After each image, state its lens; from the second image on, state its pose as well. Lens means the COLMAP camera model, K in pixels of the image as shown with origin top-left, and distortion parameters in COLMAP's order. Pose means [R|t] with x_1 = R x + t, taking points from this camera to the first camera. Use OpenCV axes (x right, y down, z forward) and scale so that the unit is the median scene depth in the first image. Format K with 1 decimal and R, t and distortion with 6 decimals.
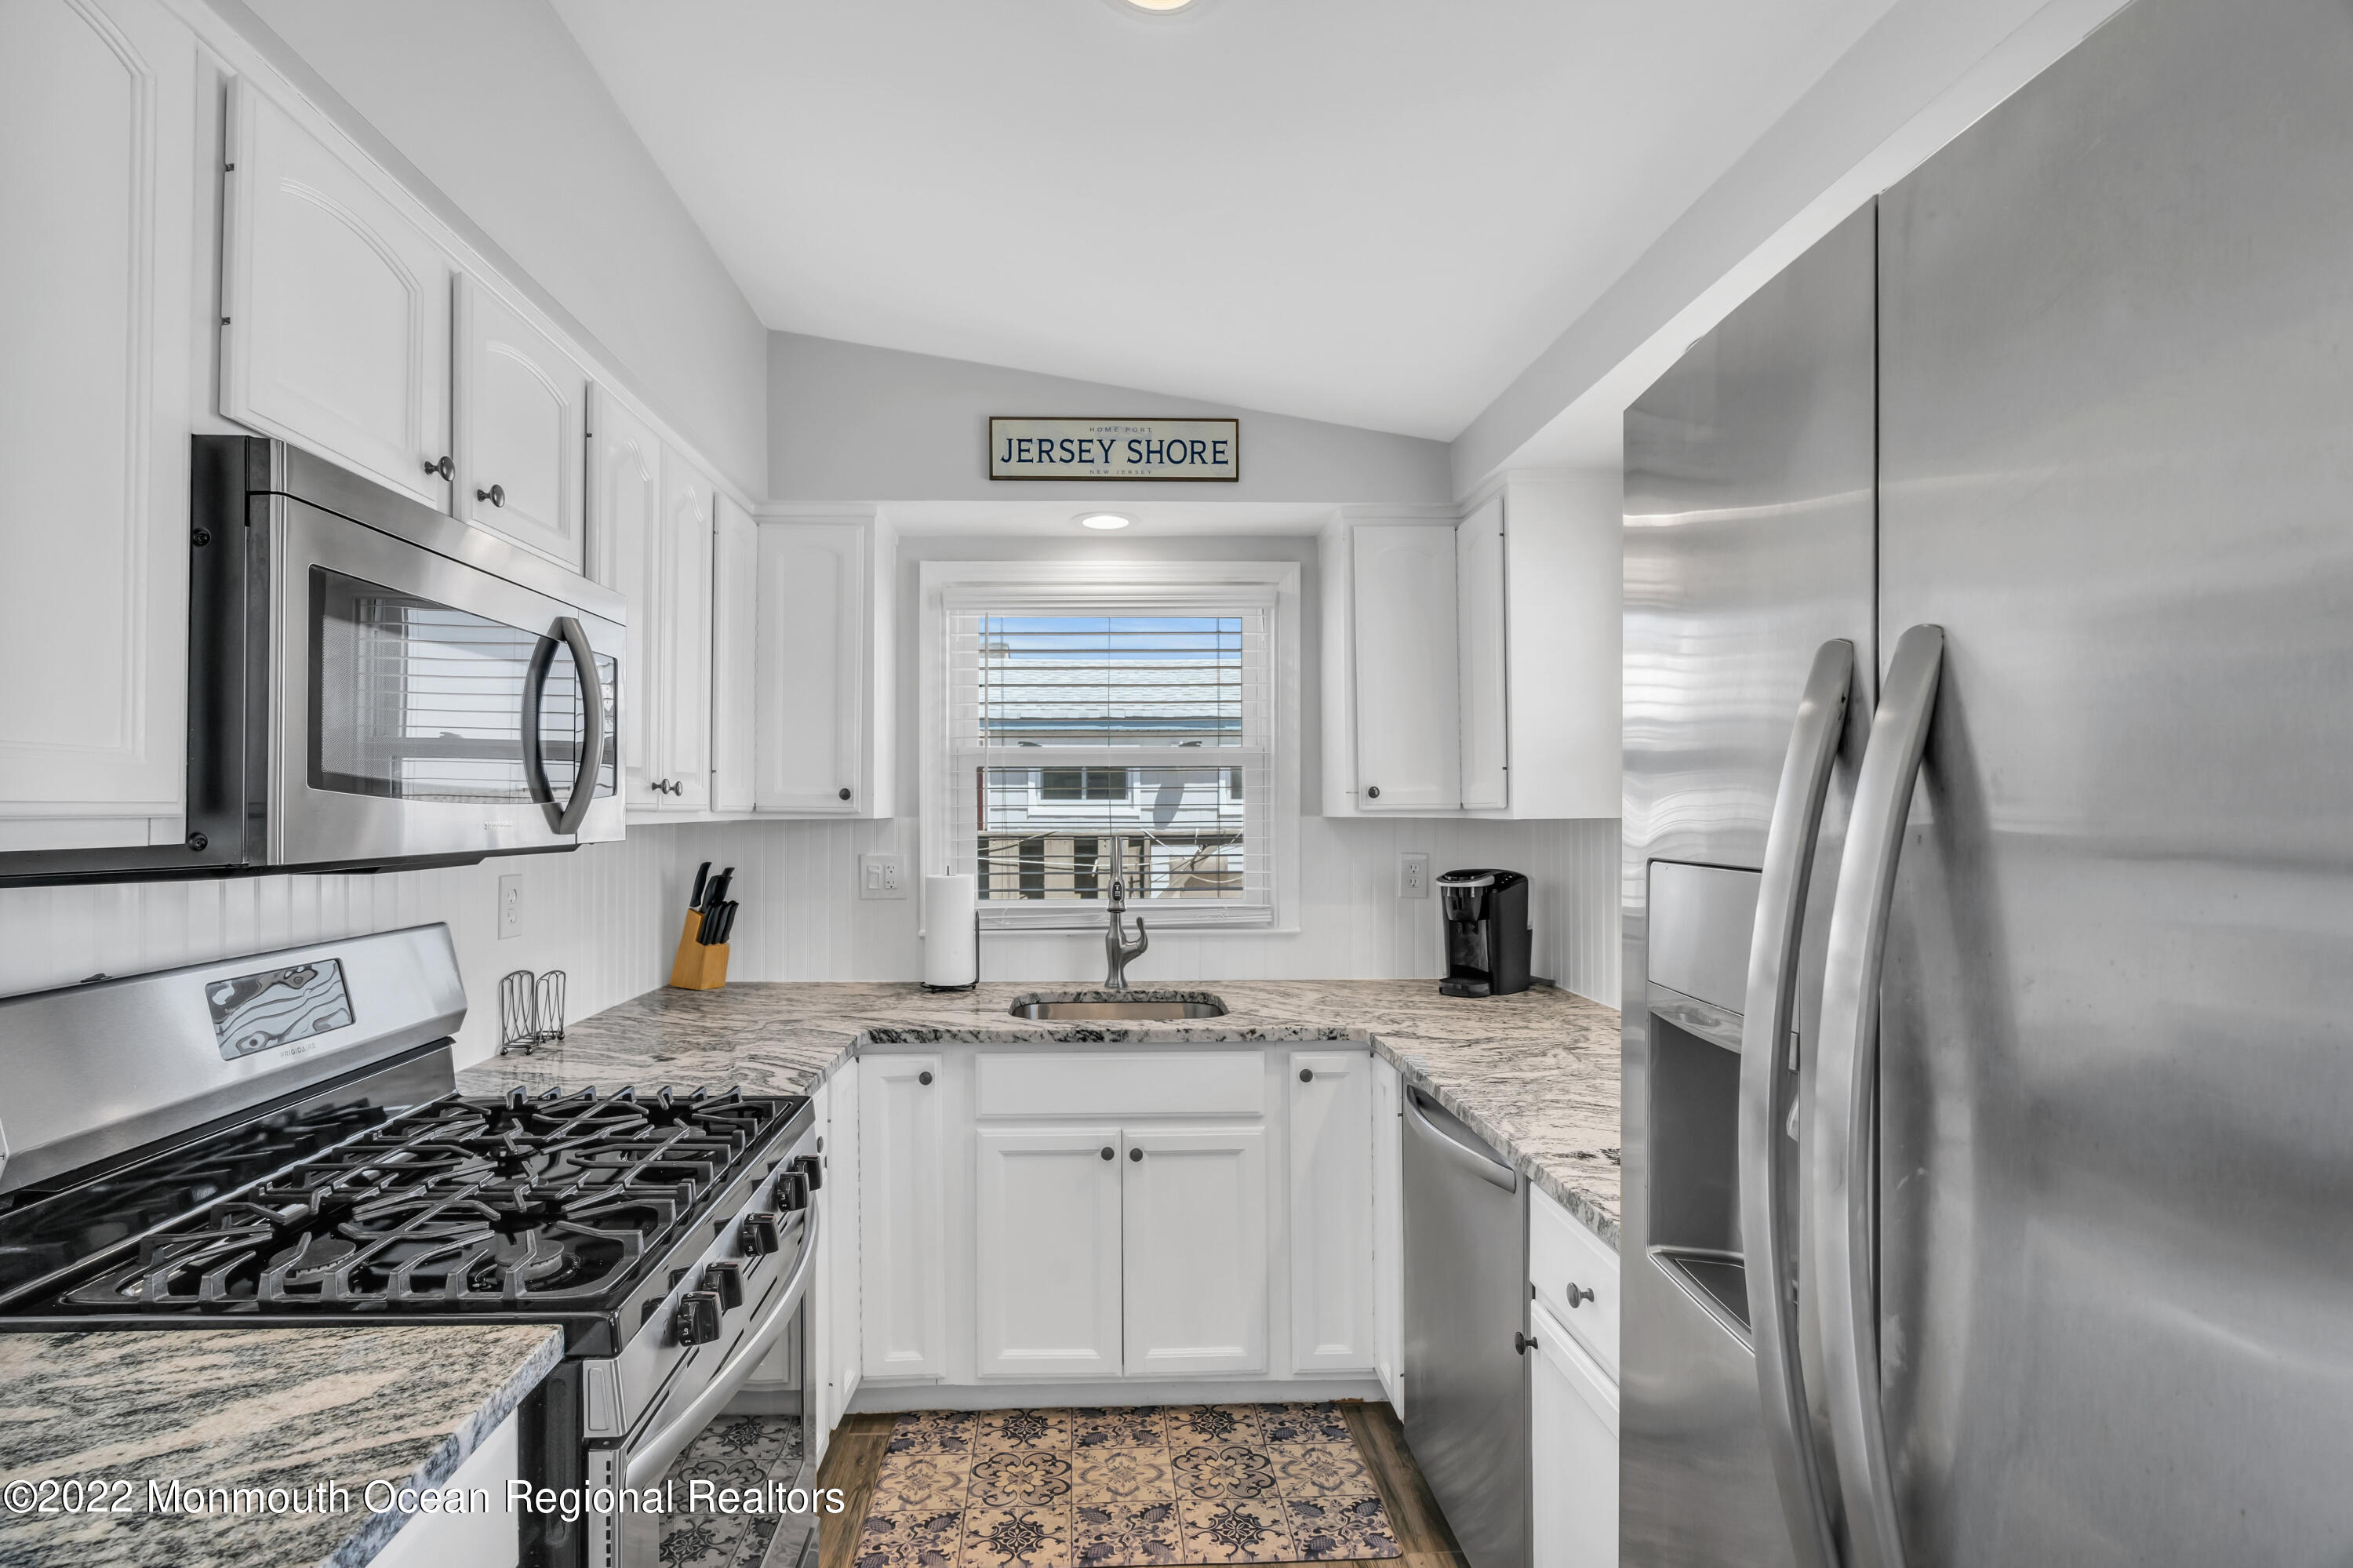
lens RADIAL K [[1077.6, 0, 1139.6], [0, 1077.6, 809.1], [0, 0, 1]] dist [-0.007241, 0.005908]
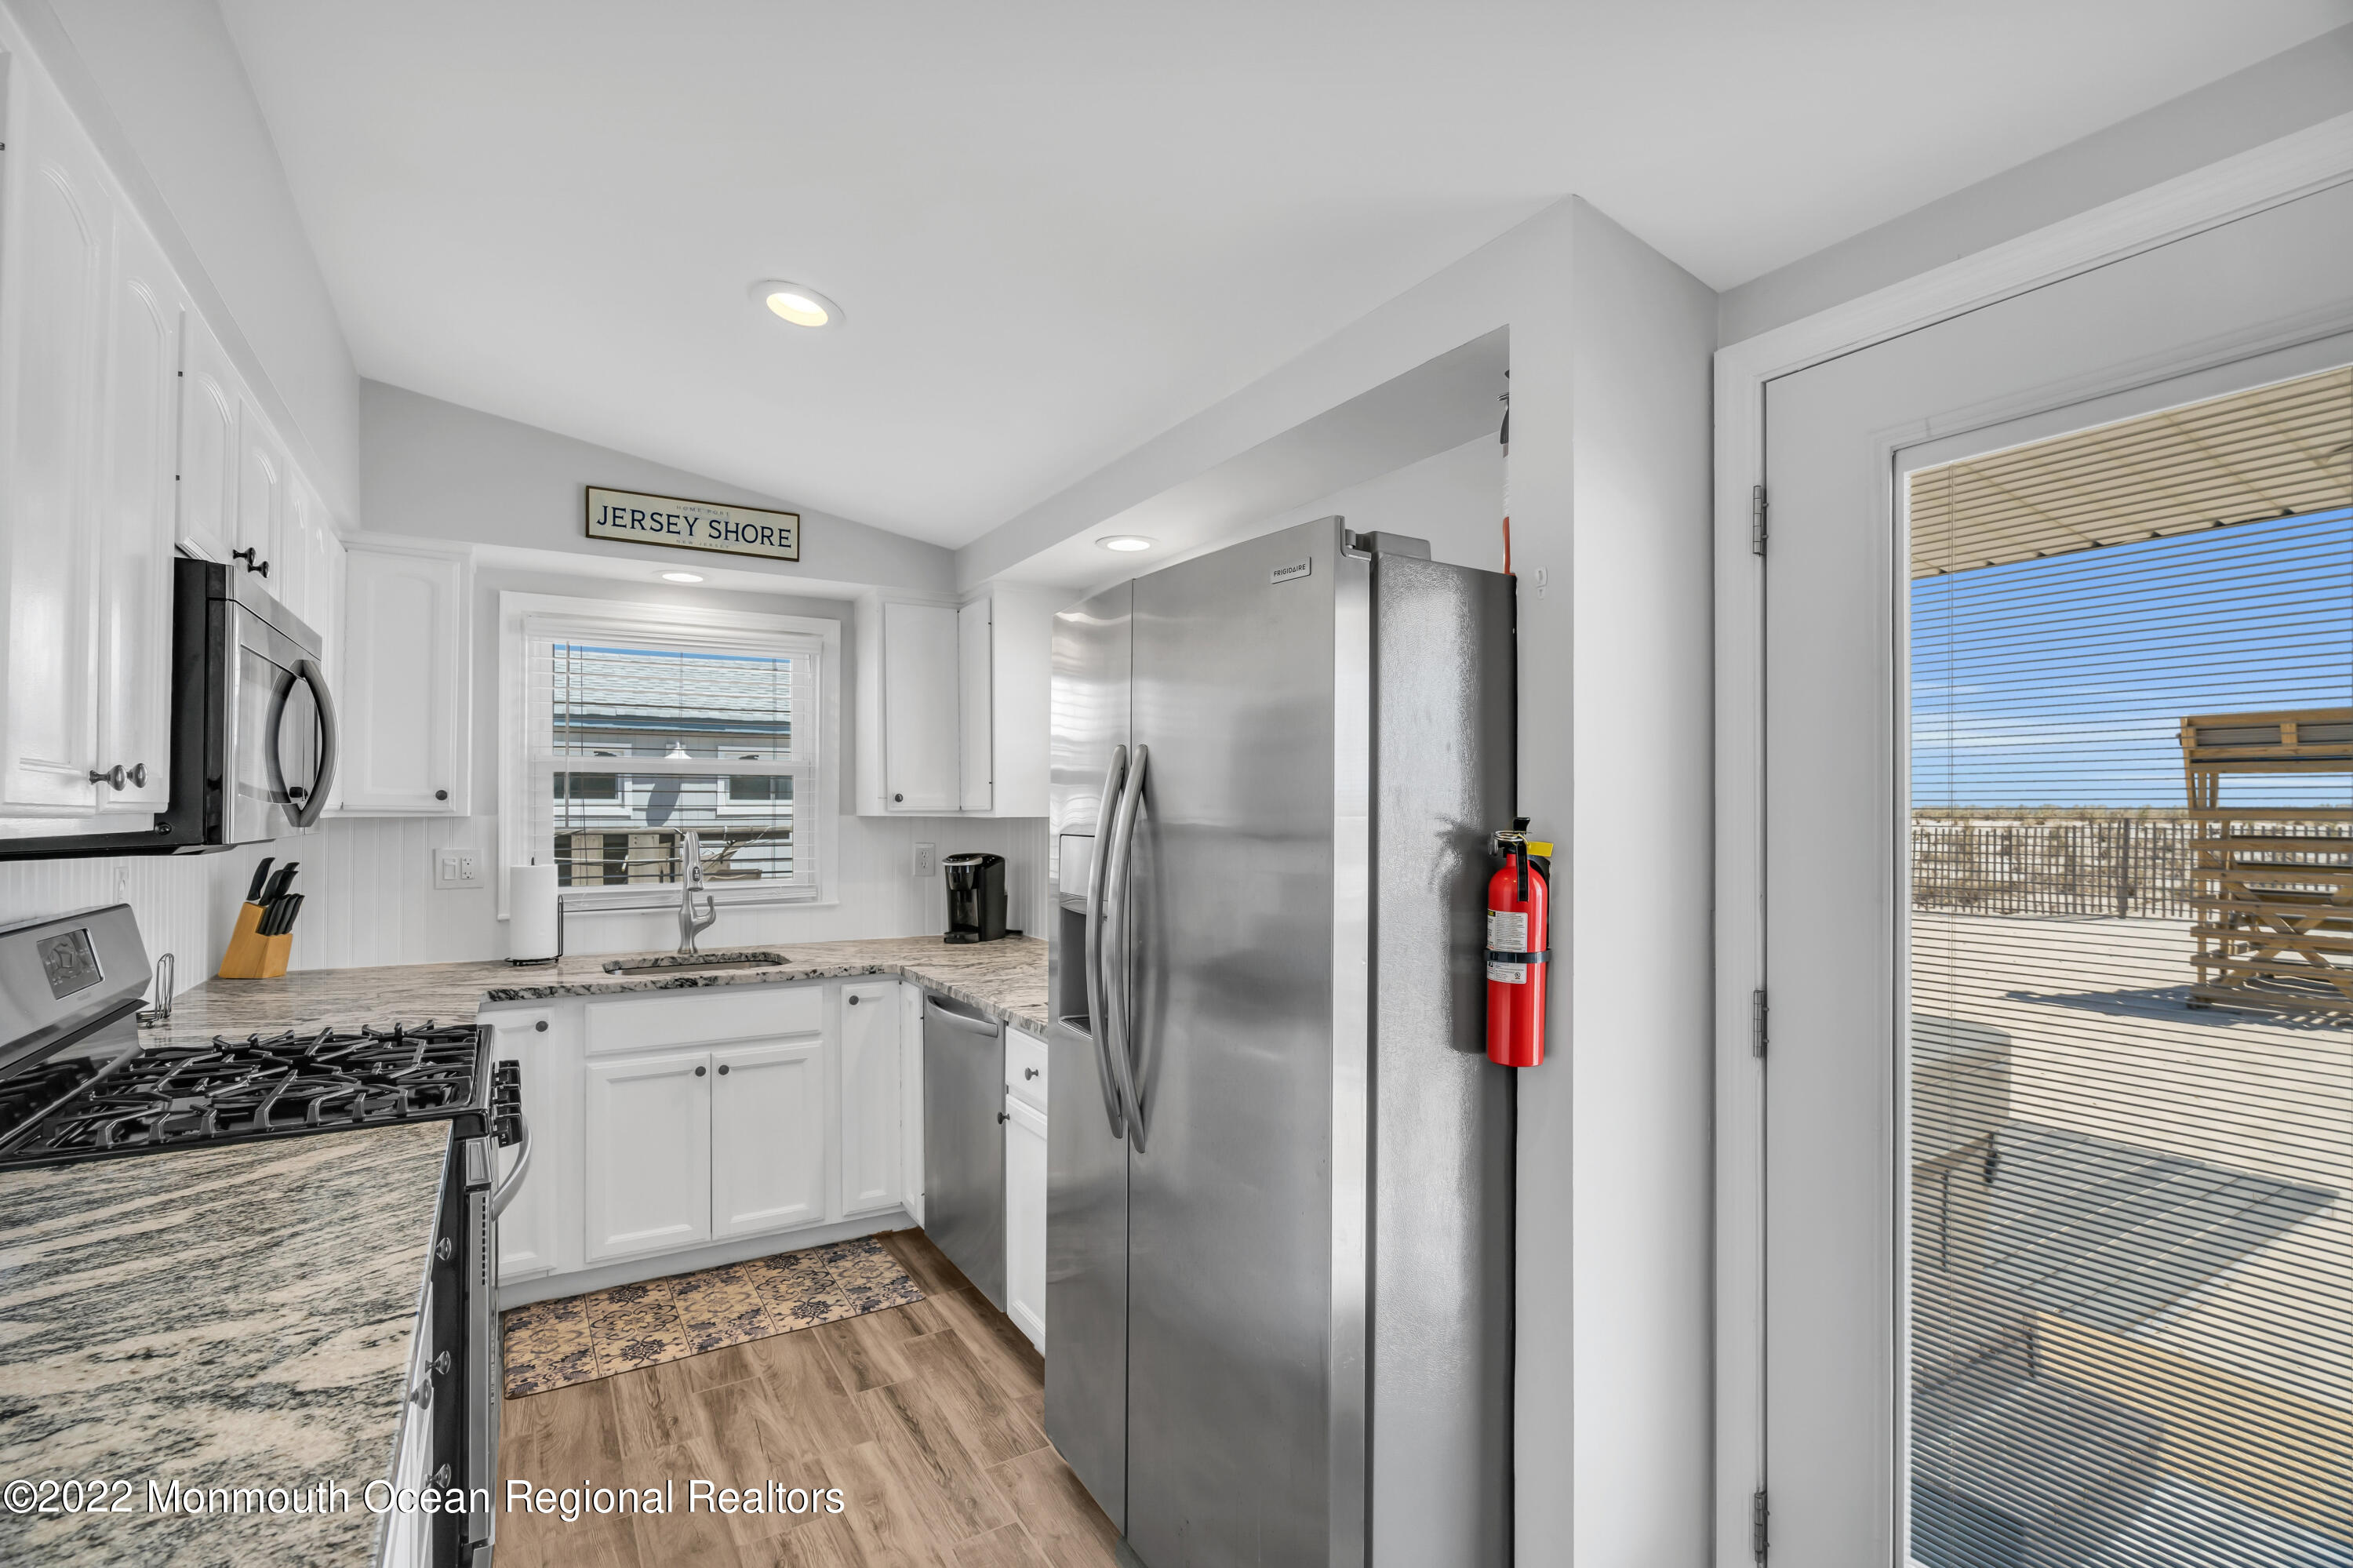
lens RADIAL K [[1077.6, 0, 1139.8], [0, 1077.6, 805.2], [0, 0, 1]] dist [-0.007241, 0.005908]
pose [[0.891476, 0.006320, 0.453025, -0.138492], [-0.004321, 0.999976, -0.005449, 0.000019], [-0.453048, 0.002900, 0.891481, -0.384817]]
